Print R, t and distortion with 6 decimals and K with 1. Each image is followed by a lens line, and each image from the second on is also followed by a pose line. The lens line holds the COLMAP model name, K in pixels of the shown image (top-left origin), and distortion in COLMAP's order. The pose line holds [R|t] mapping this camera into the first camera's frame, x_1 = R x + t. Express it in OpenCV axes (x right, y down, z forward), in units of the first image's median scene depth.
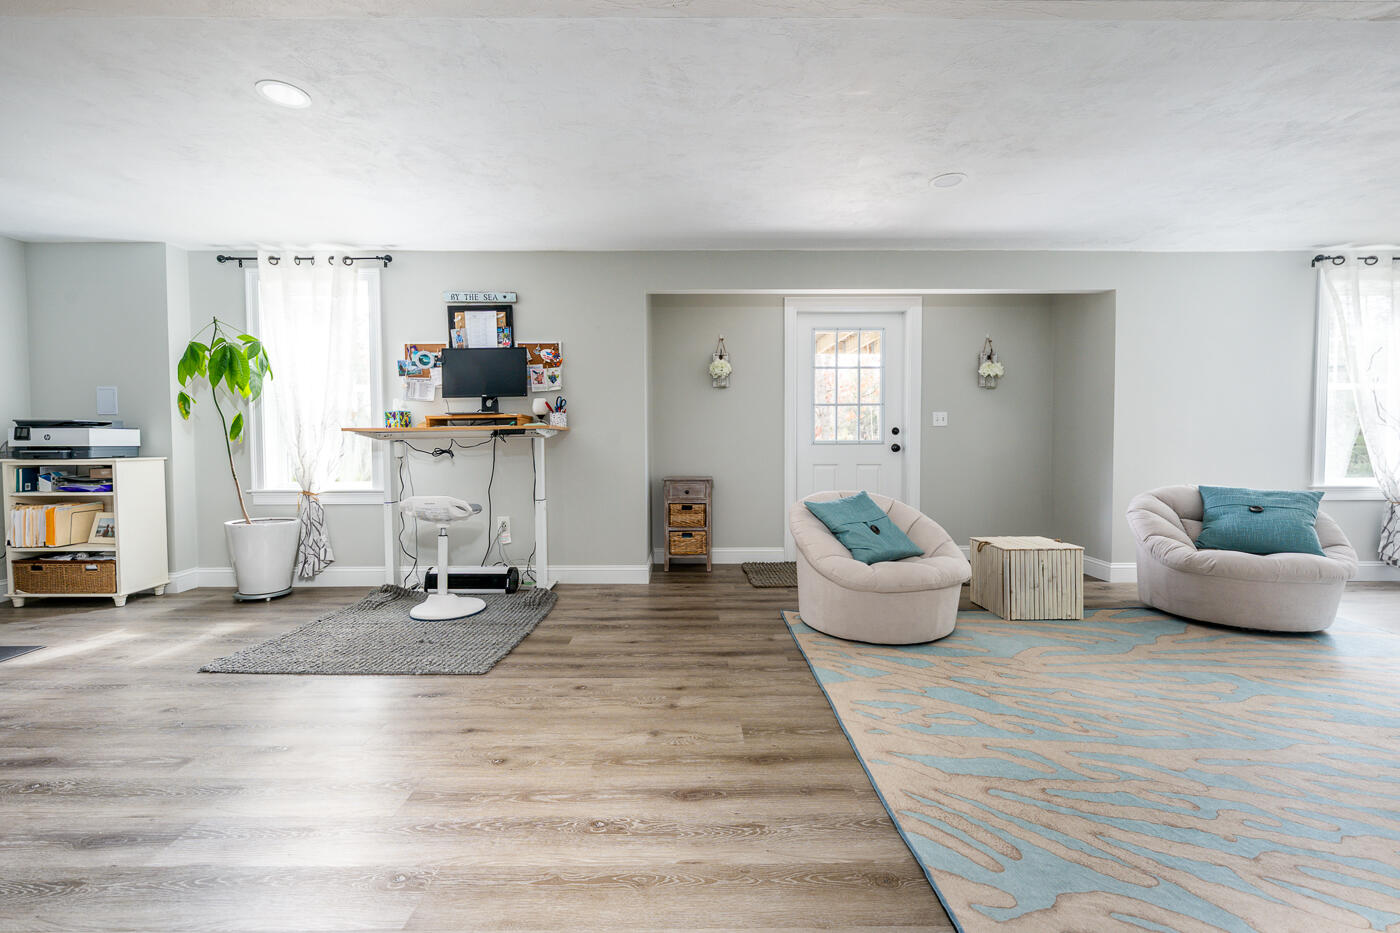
lens RADIAL K [[589.8, 0, 690.4], [0, 589.8, 463.0], [0, 0, 1]] dist [-0.002550, -0.000228]
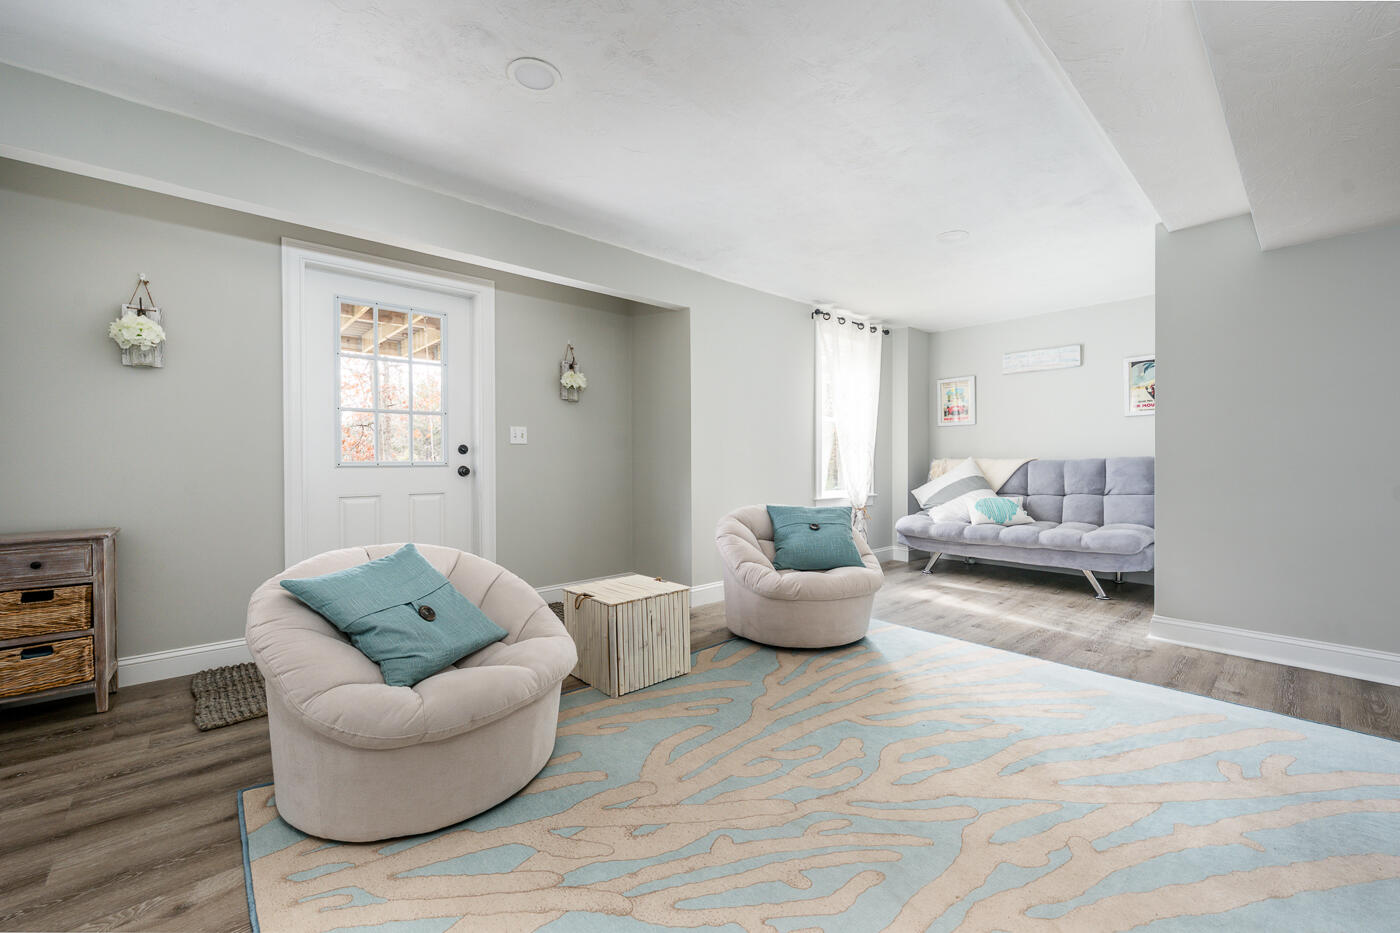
lens RADIAL K [[556.1, 0, 693.8], [0, 556.1, 462.2], [0, 0, 1]] dist [-0.002176, -0.000072]
pose [[0.749961, -0.002002, 0.661479, 0.138648], [0.025438, 0.999343, -0.025816, -0.015882], [-0.660992, 0.036188, 0.749520, 0.380901]]
